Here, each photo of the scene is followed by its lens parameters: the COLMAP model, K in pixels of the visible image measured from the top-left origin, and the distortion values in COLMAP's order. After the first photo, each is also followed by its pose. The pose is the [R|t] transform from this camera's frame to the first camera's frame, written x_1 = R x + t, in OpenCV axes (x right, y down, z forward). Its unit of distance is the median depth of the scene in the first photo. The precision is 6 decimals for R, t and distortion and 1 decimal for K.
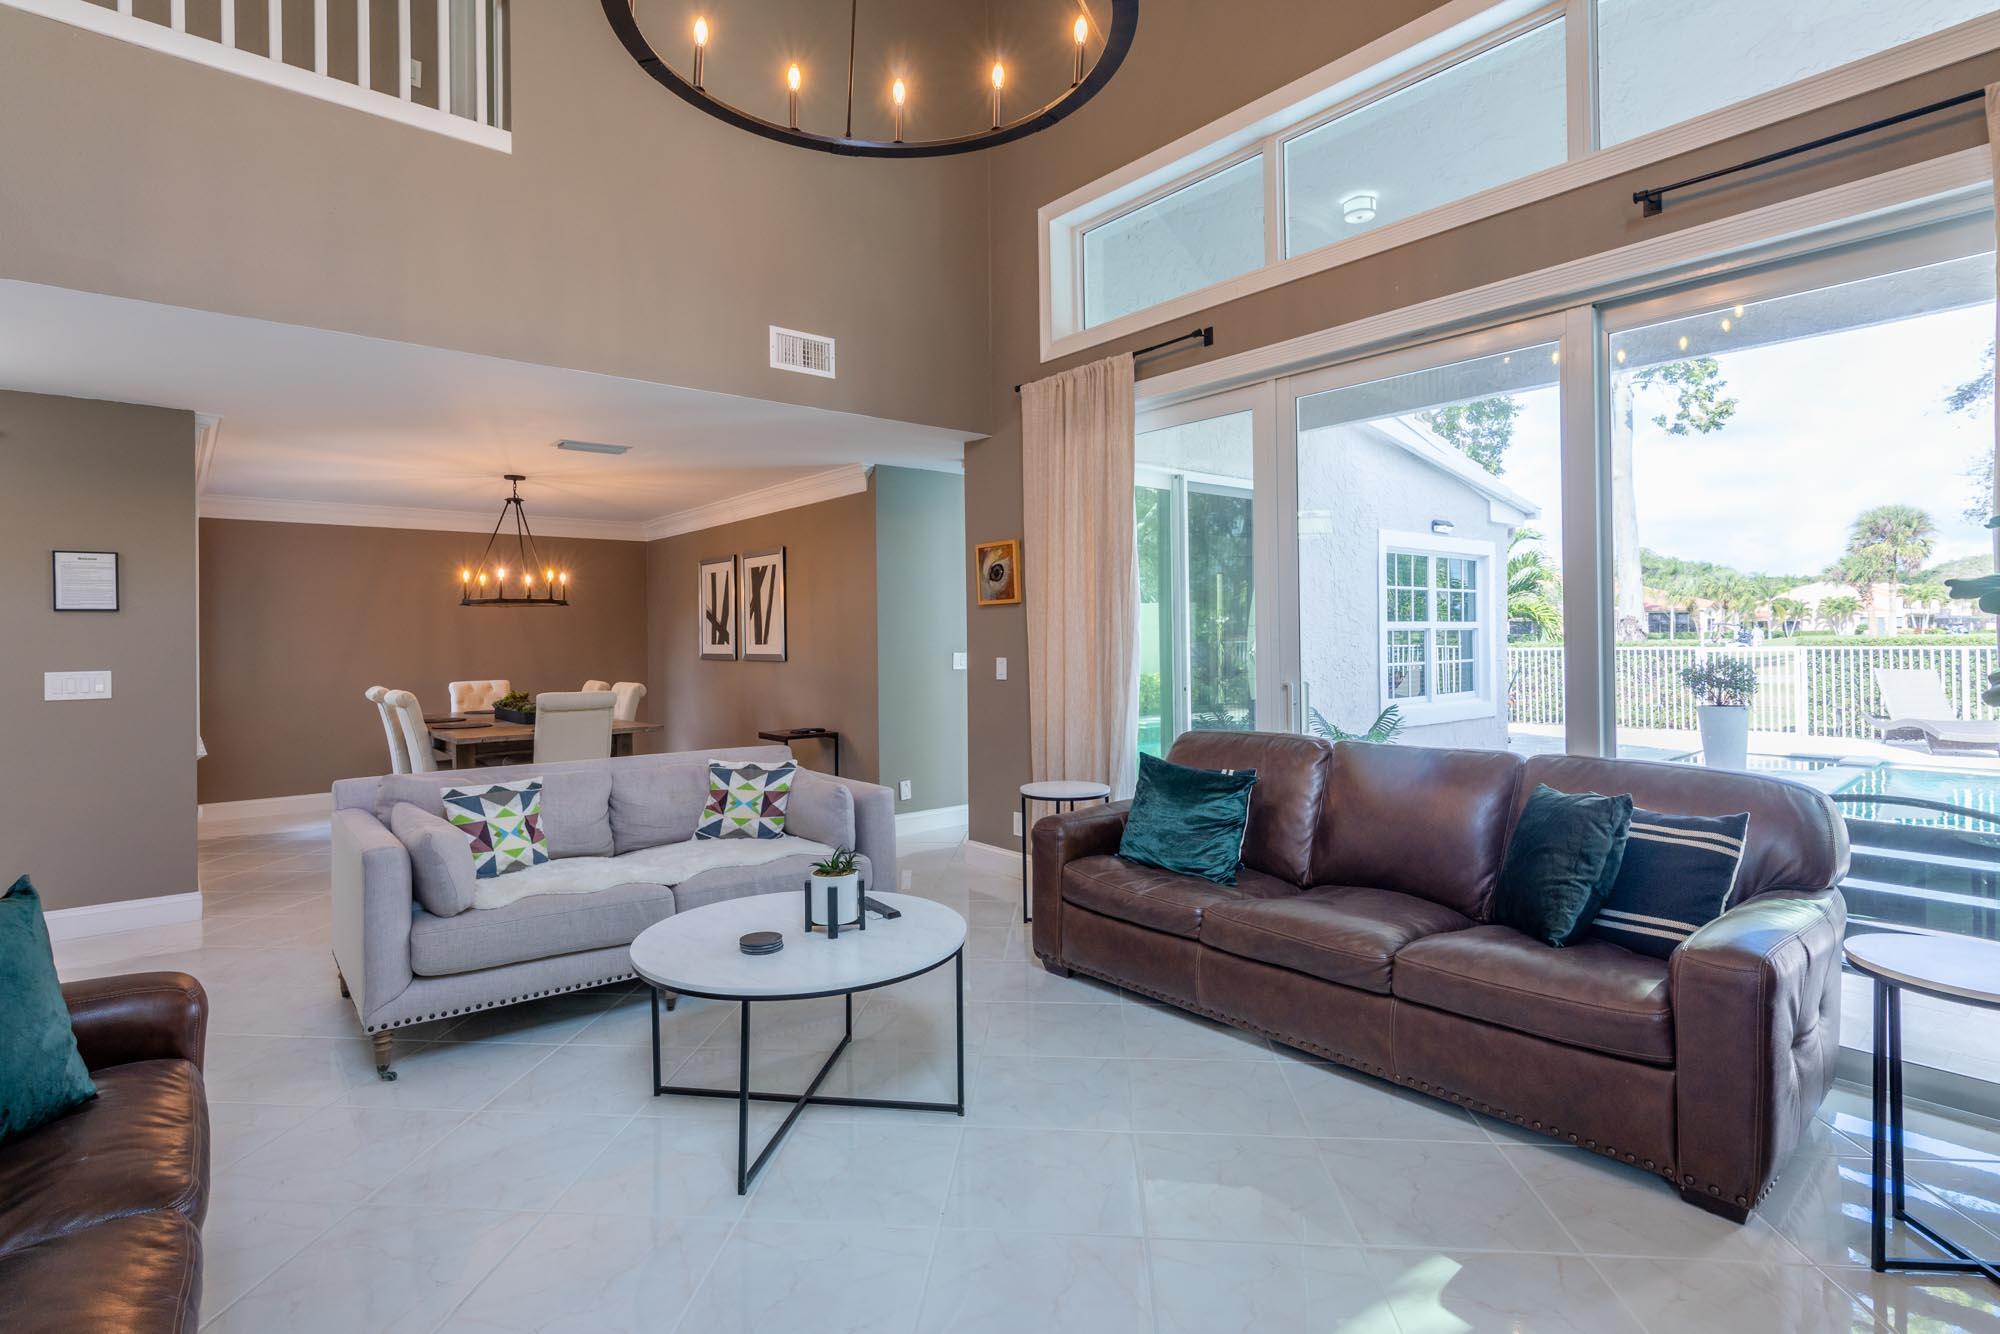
lens RADIAL K [[979.1, 0, 1001.7], [0, 979.1, 655.5], [0, 0, 1]] dist [0.001238, 0.001103]
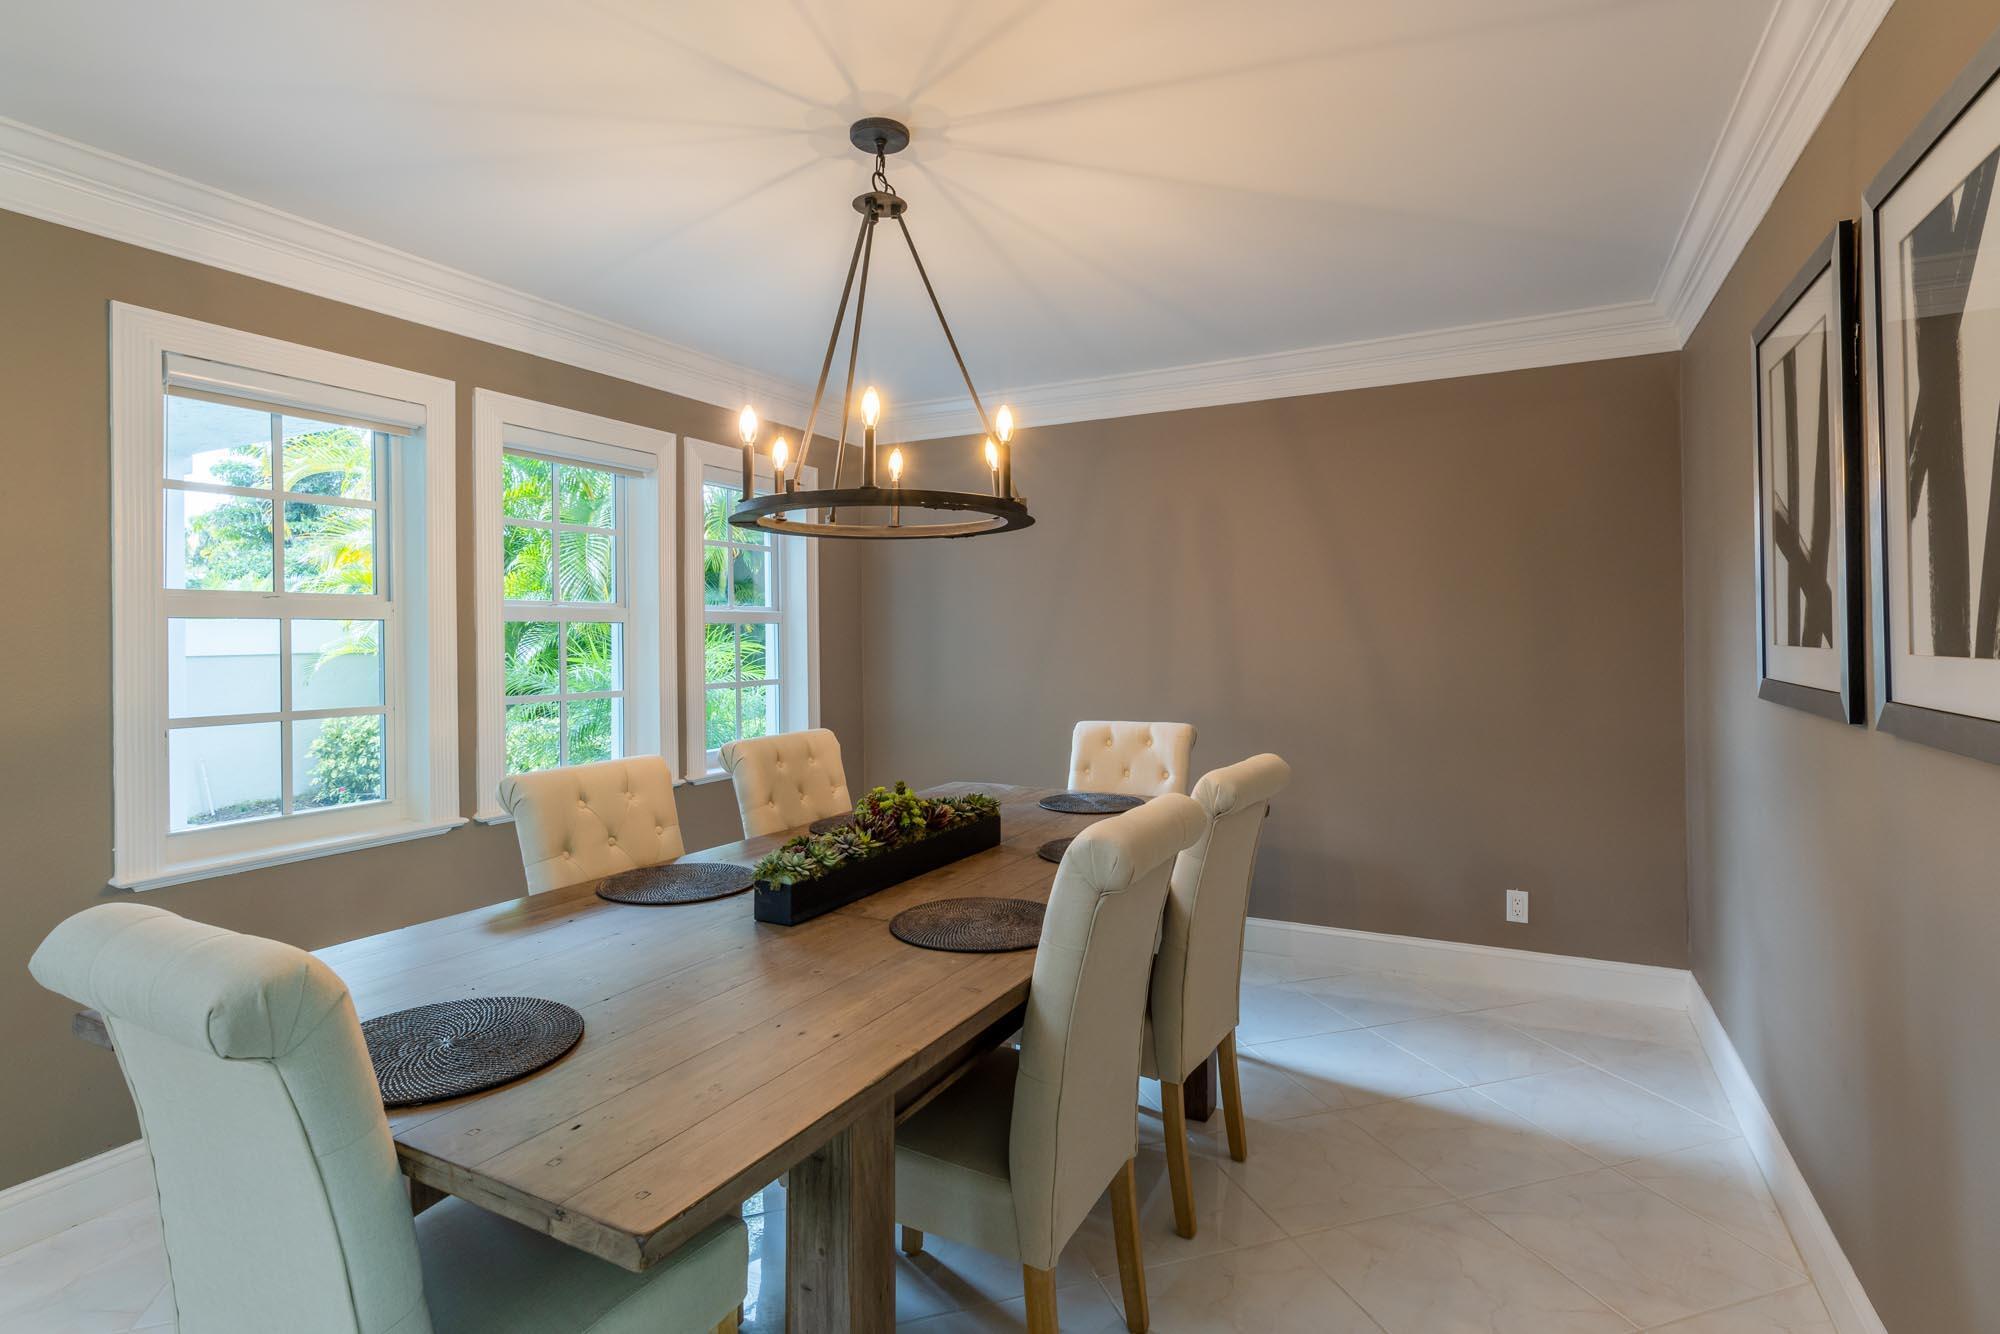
lens RADIAL K [[979.1, 0, 1001.7], [0, 979.1, 655.5], [0, 0, 1]] dist [0.001238, 0.001103]
pose [[0.375091, 0.027377, -0.926583, -0.141751], [-0.002773, 0.999592, 0.028411, -0.015482], [0.926984, -0.008088, 0.375014, 0.737987]]
